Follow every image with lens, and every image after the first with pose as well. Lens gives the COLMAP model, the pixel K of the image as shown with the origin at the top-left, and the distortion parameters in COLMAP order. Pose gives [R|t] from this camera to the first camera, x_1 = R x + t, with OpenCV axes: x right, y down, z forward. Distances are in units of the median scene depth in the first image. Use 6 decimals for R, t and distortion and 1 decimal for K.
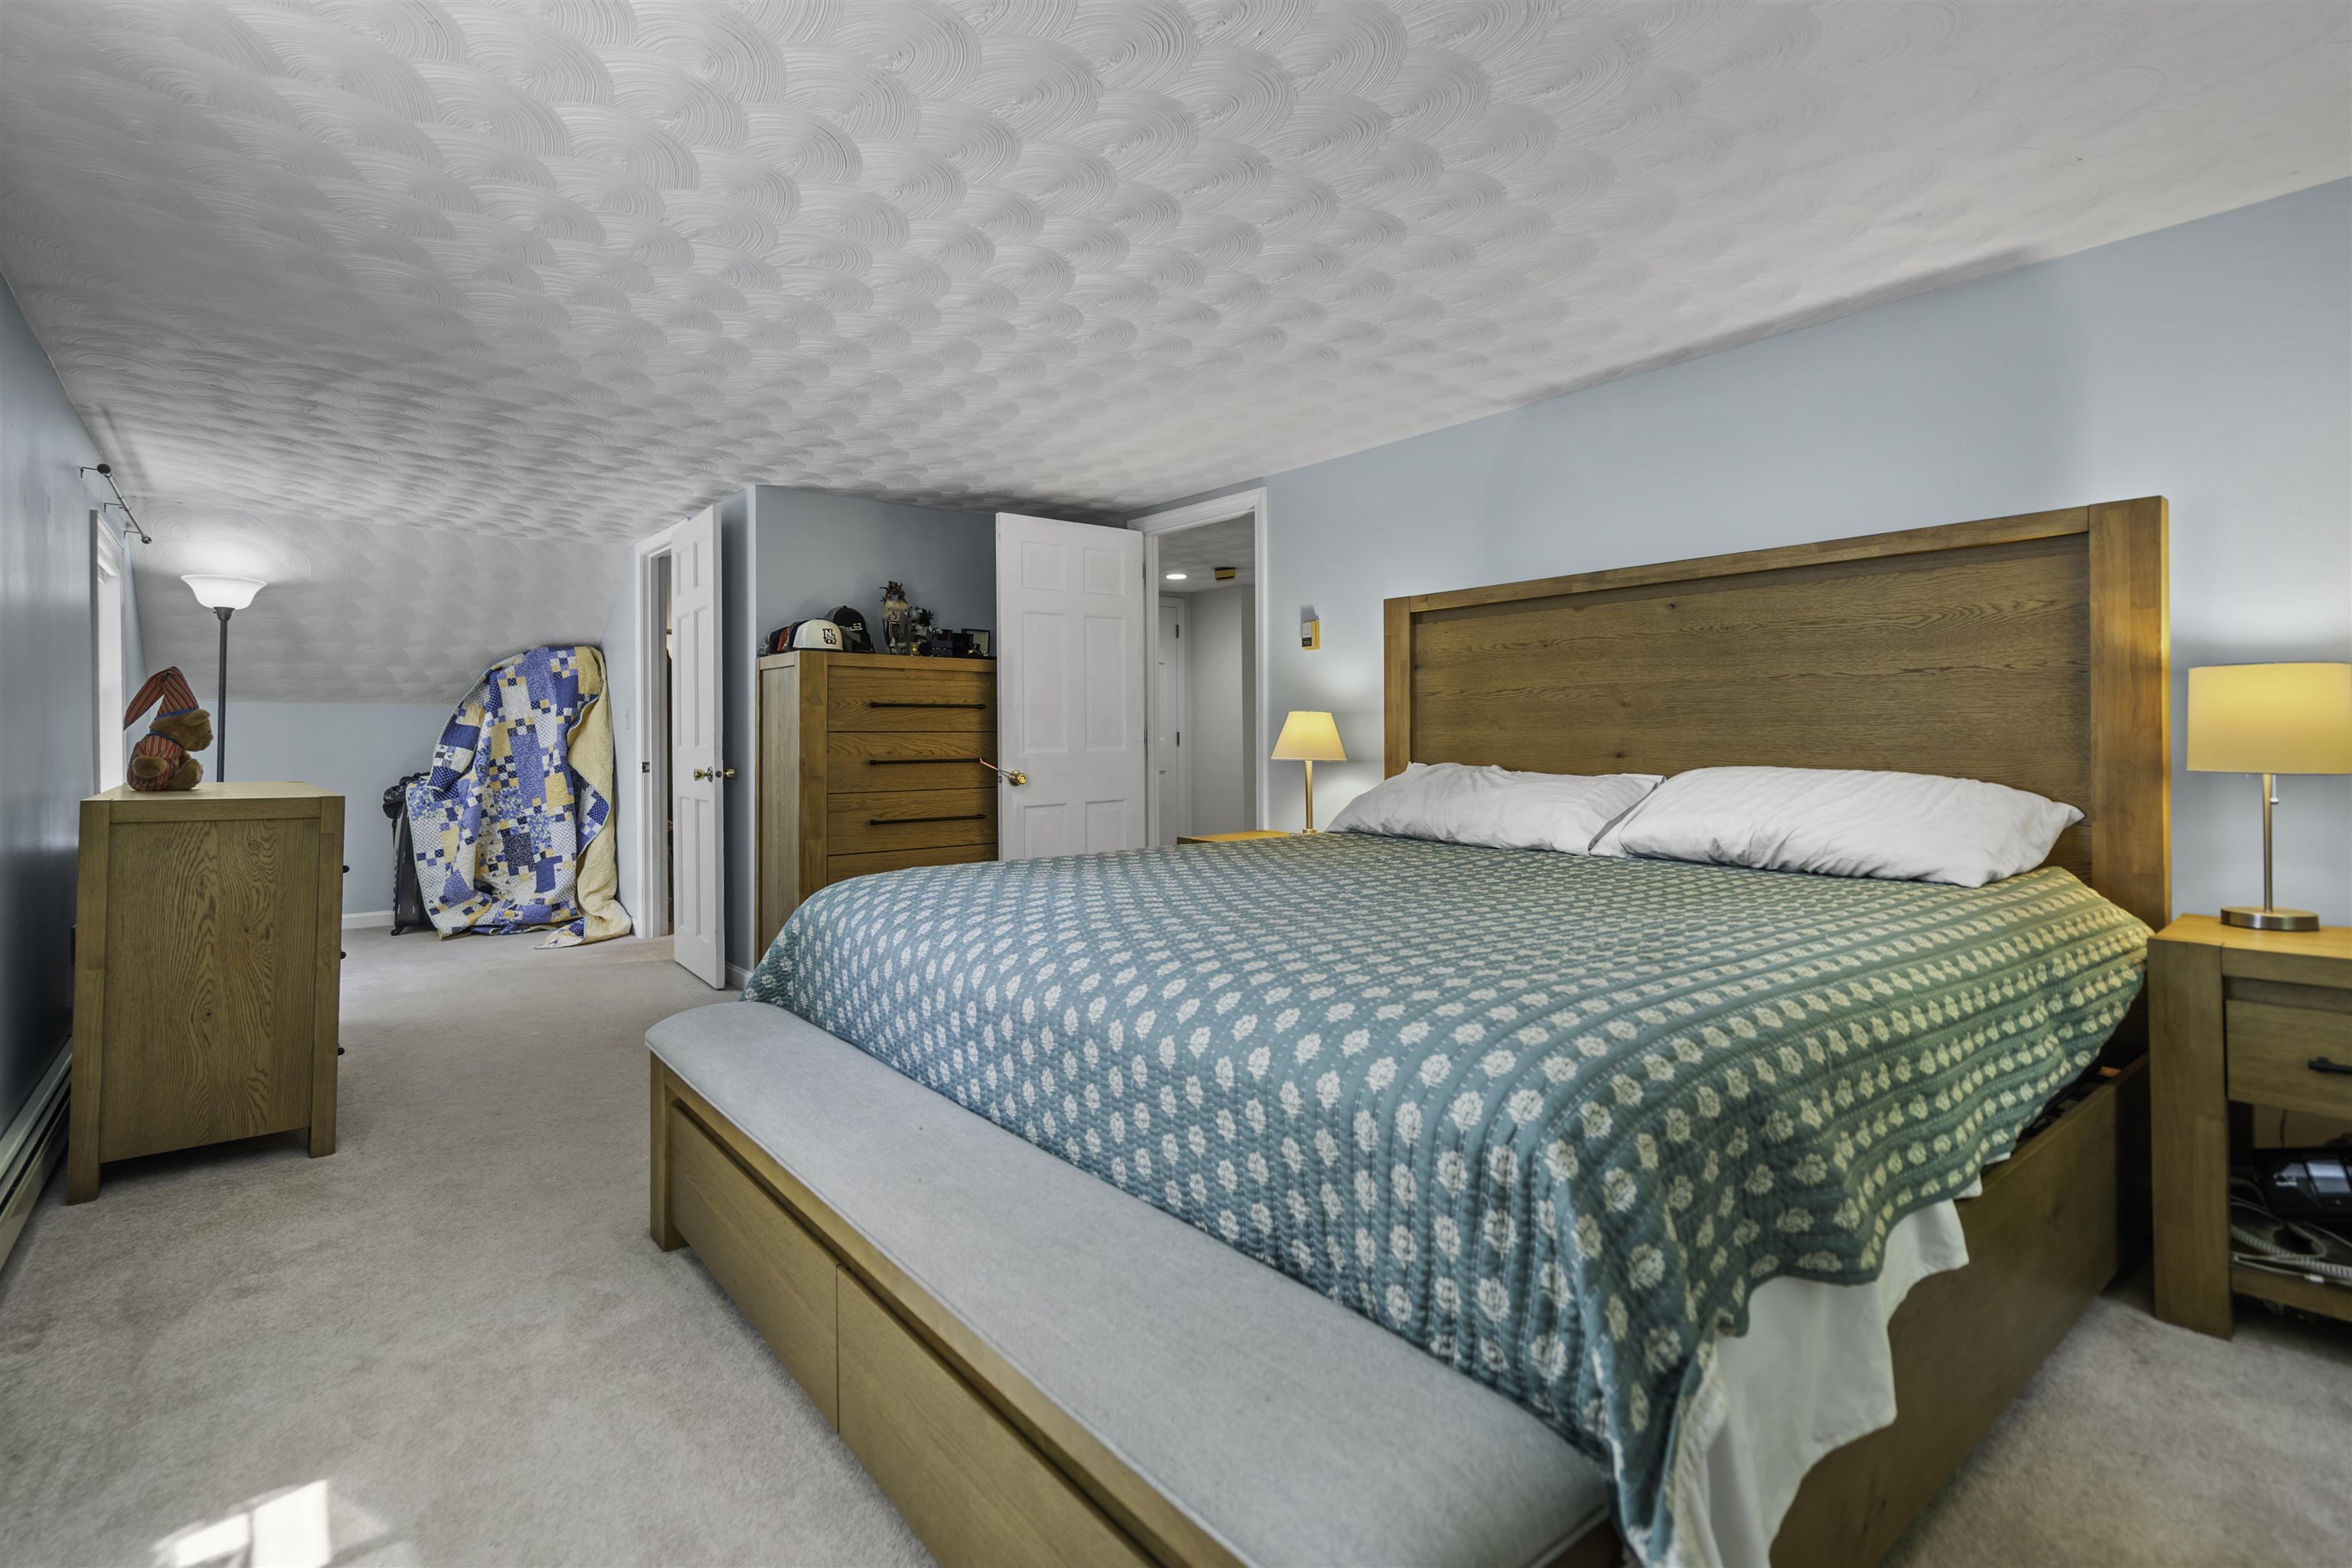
lens RADIAL K [[1091.3, 0, 1153.1], [0, 1091.3, 752.0], [0, 0, 1]] dist [-0.003460, 0.000769]
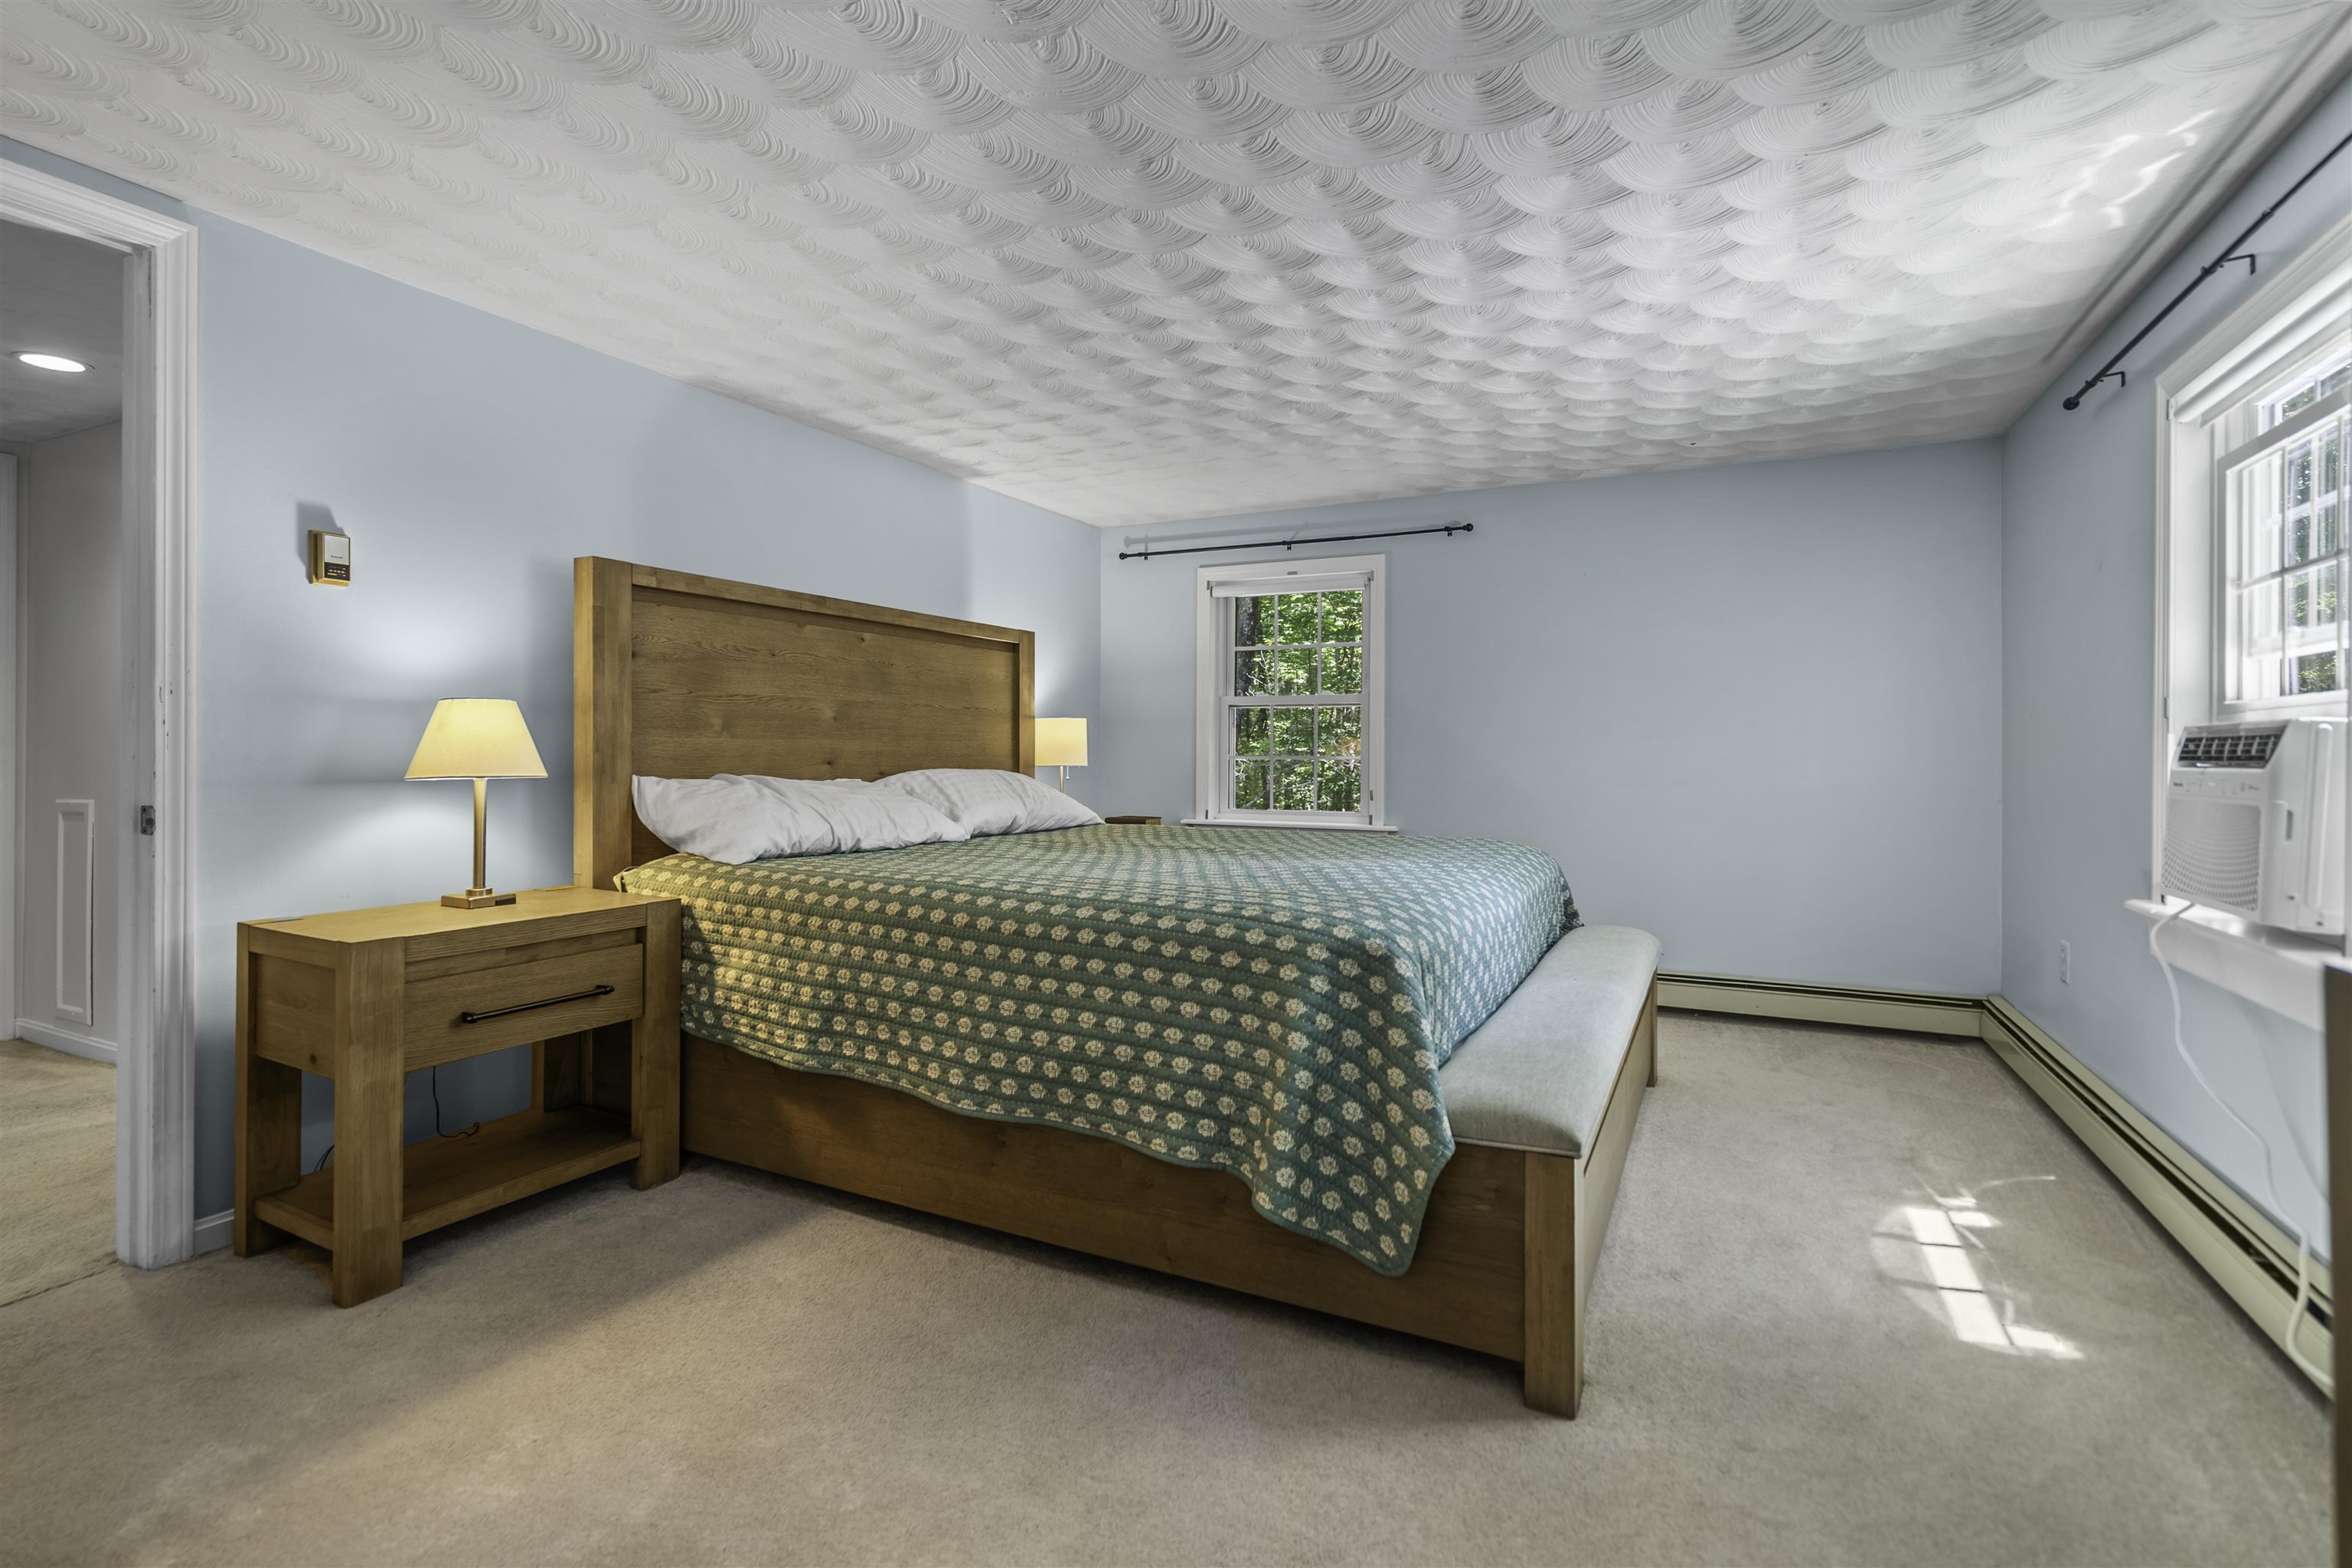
lens RADIAL K [[1091.3, 0, 1153.1], [0, 1091.3, 752.0], [0, 0, 1]] dist [-0.003460, 0.000769]
pose [[-0.419387, -0.010161, 0.907751, -0.698750], [-0.001713, 0.999944, 0.010402, -0.019346], [-0.907806, 0.002808, -0.419381, 1.105178]]
